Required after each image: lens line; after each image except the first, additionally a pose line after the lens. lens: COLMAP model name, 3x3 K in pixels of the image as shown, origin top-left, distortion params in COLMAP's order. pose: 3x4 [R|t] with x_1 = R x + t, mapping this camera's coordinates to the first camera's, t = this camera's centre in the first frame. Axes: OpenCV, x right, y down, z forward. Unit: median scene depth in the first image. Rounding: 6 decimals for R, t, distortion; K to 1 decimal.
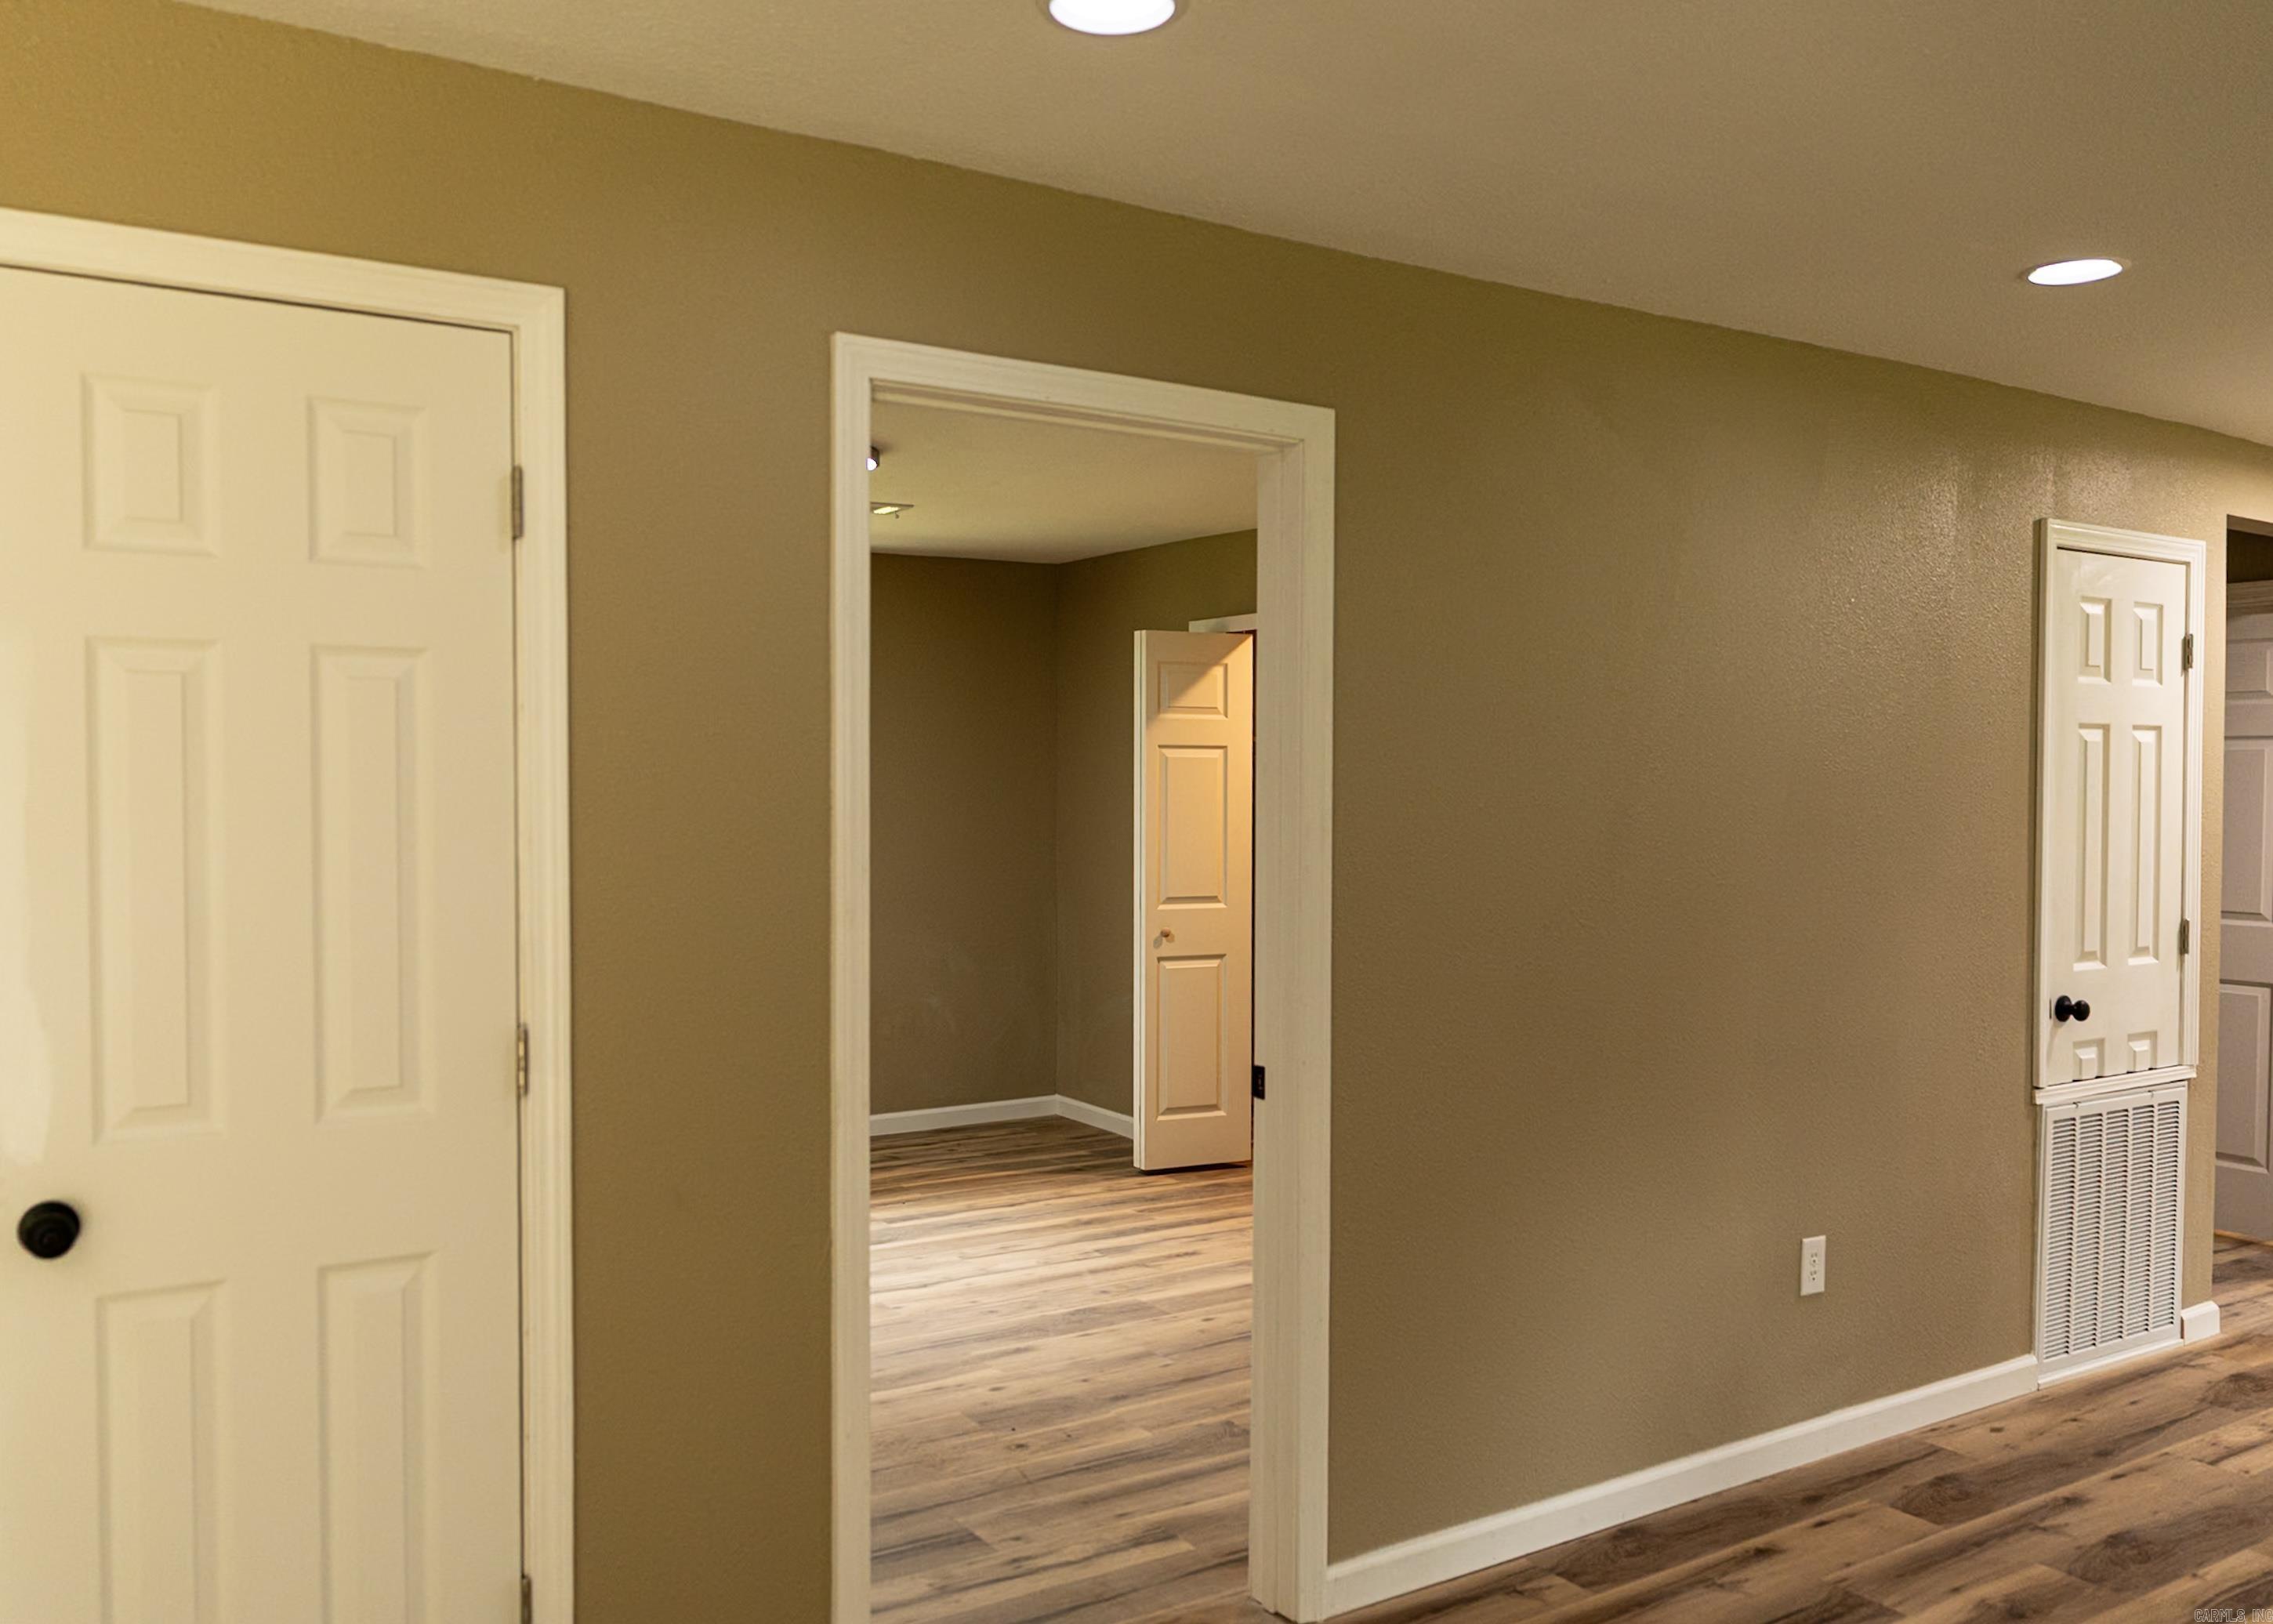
lens RADIAL K [[1767.9, 0, 1064.9], [0, 1767.9, 835.7], [0, 0, 1]] dist [0.010510, -0.015835]
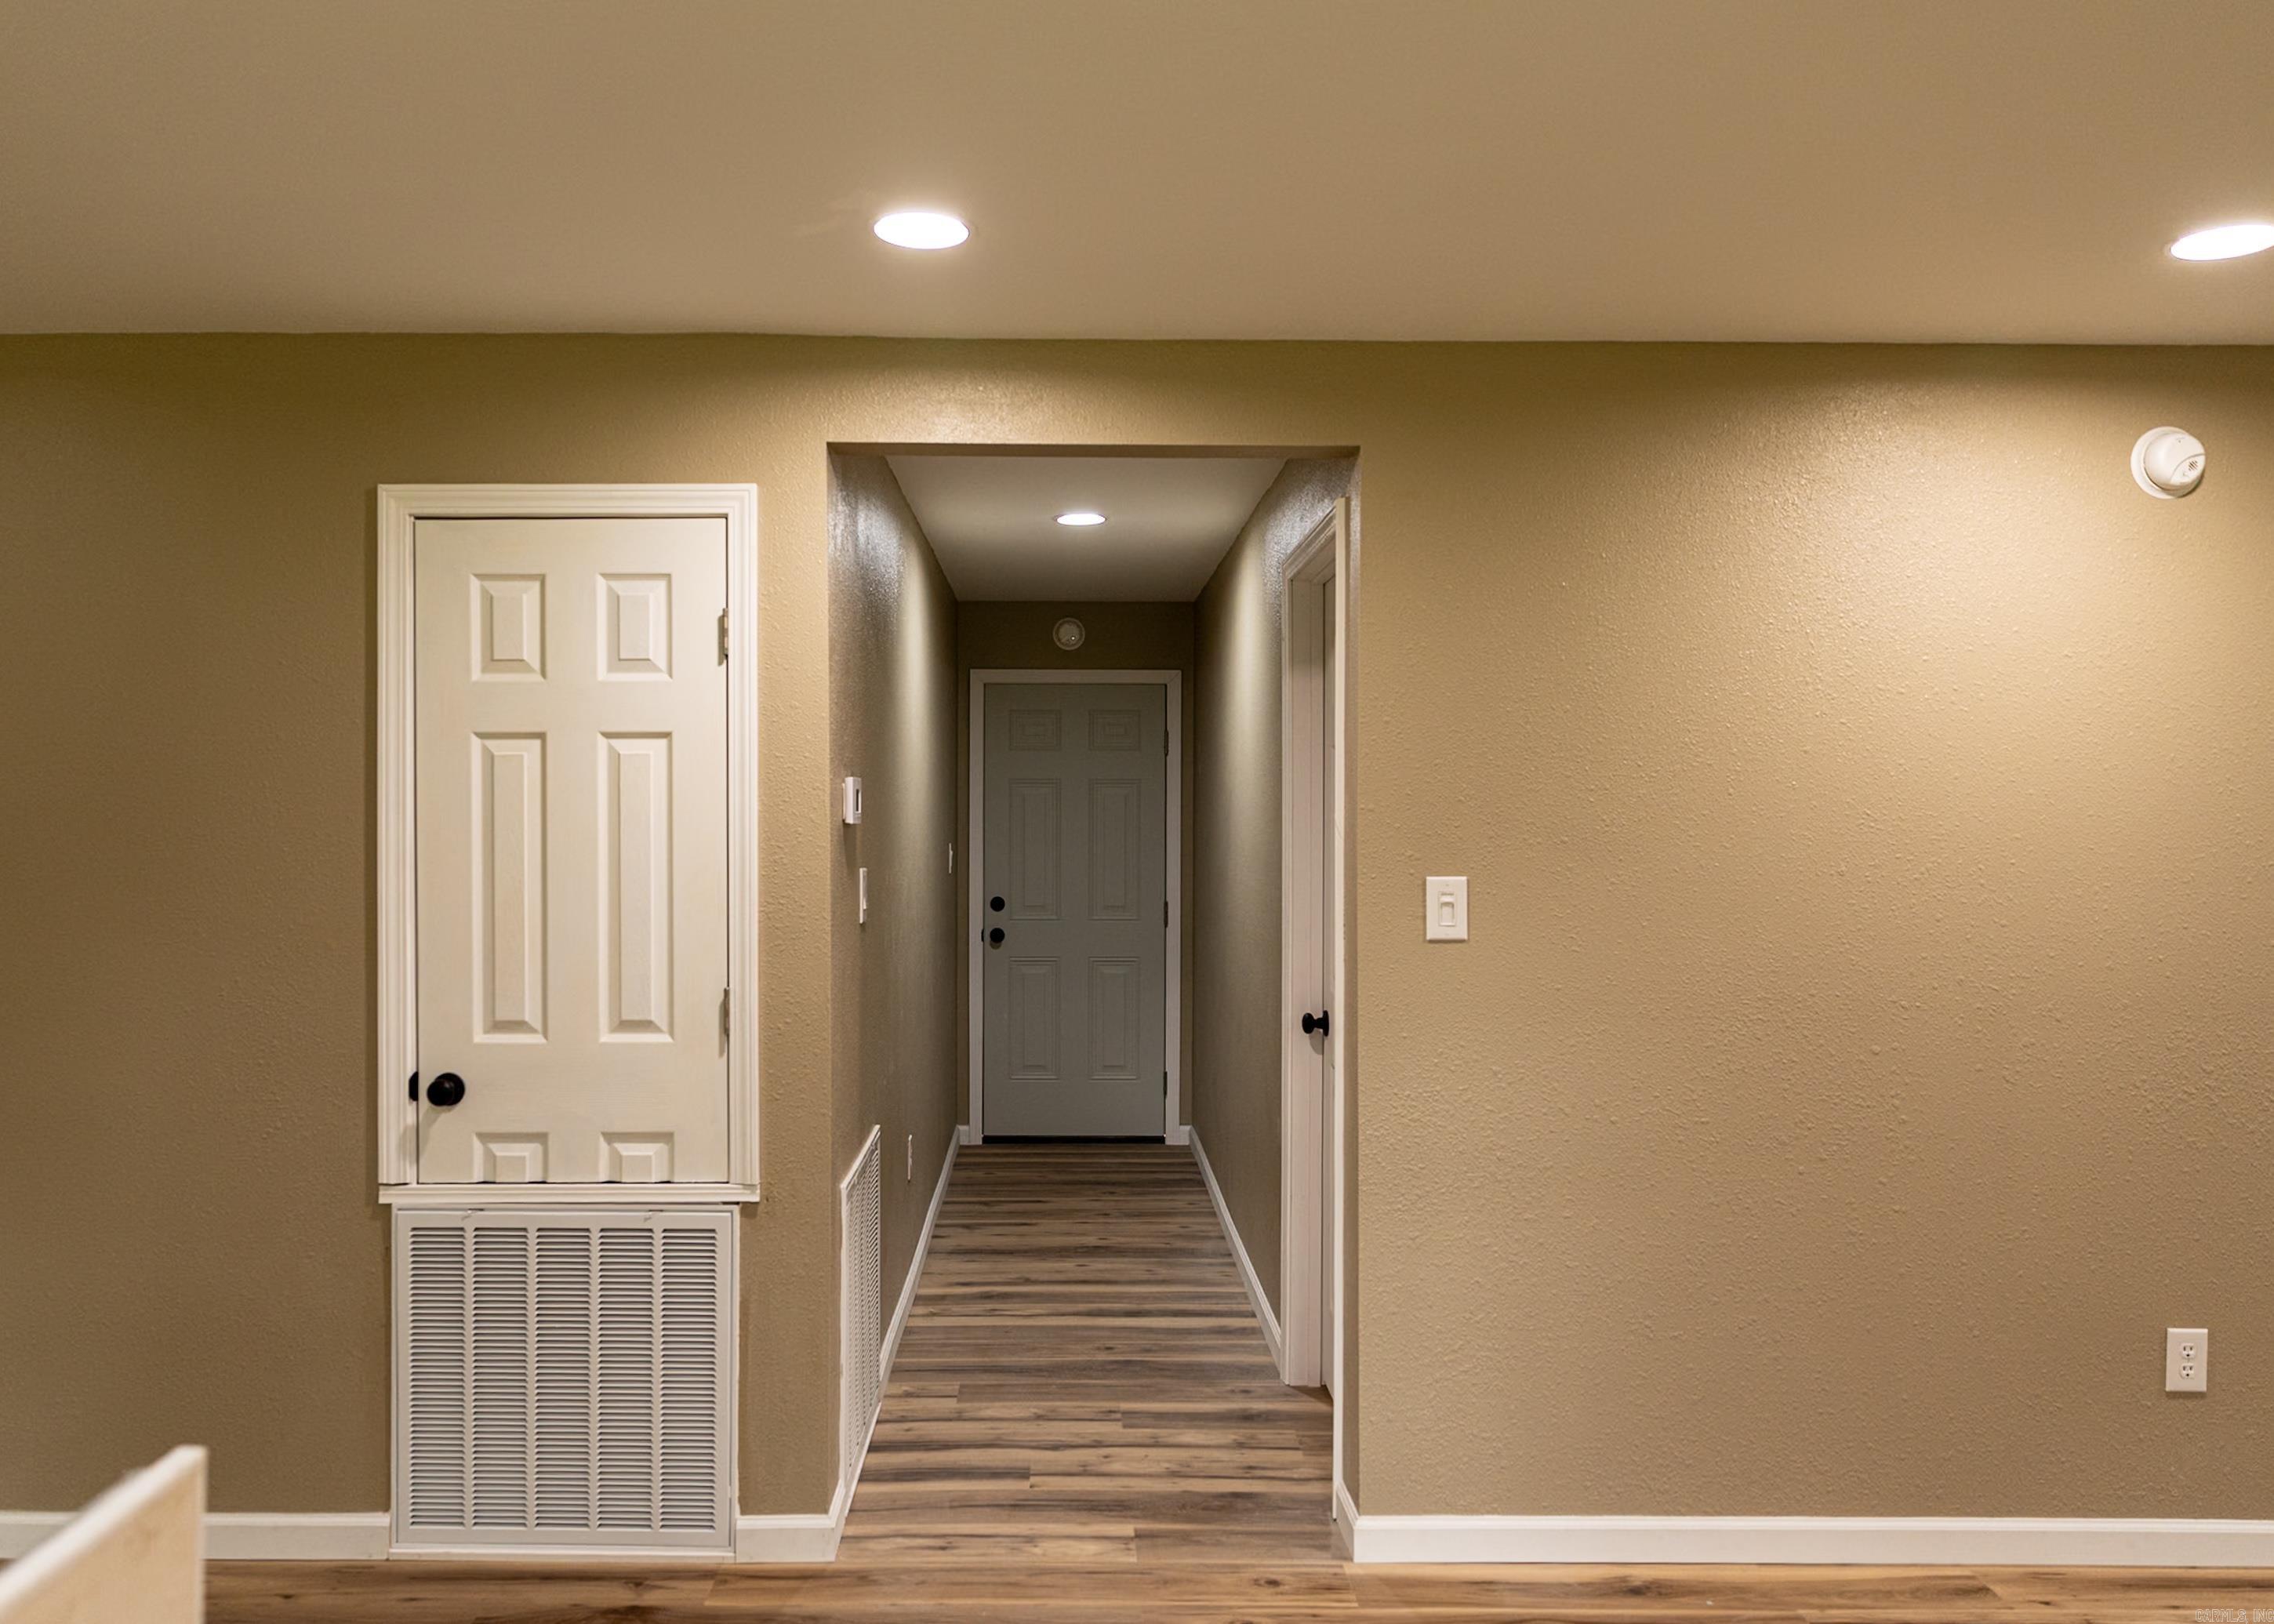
lens RADIAL K [[1664.8, 0, 1069.0], [0, 1664.8, 820.9], [0, 0, 1]] dist [-0.004347, -0.006051]
pose [[0.848183, -0.002281, -0.529699, 1.183559], [-0.013144, 0.999592, -0.025351, -0.007976], [0.529540, 0.028464, 0.847807, 0.500105]]
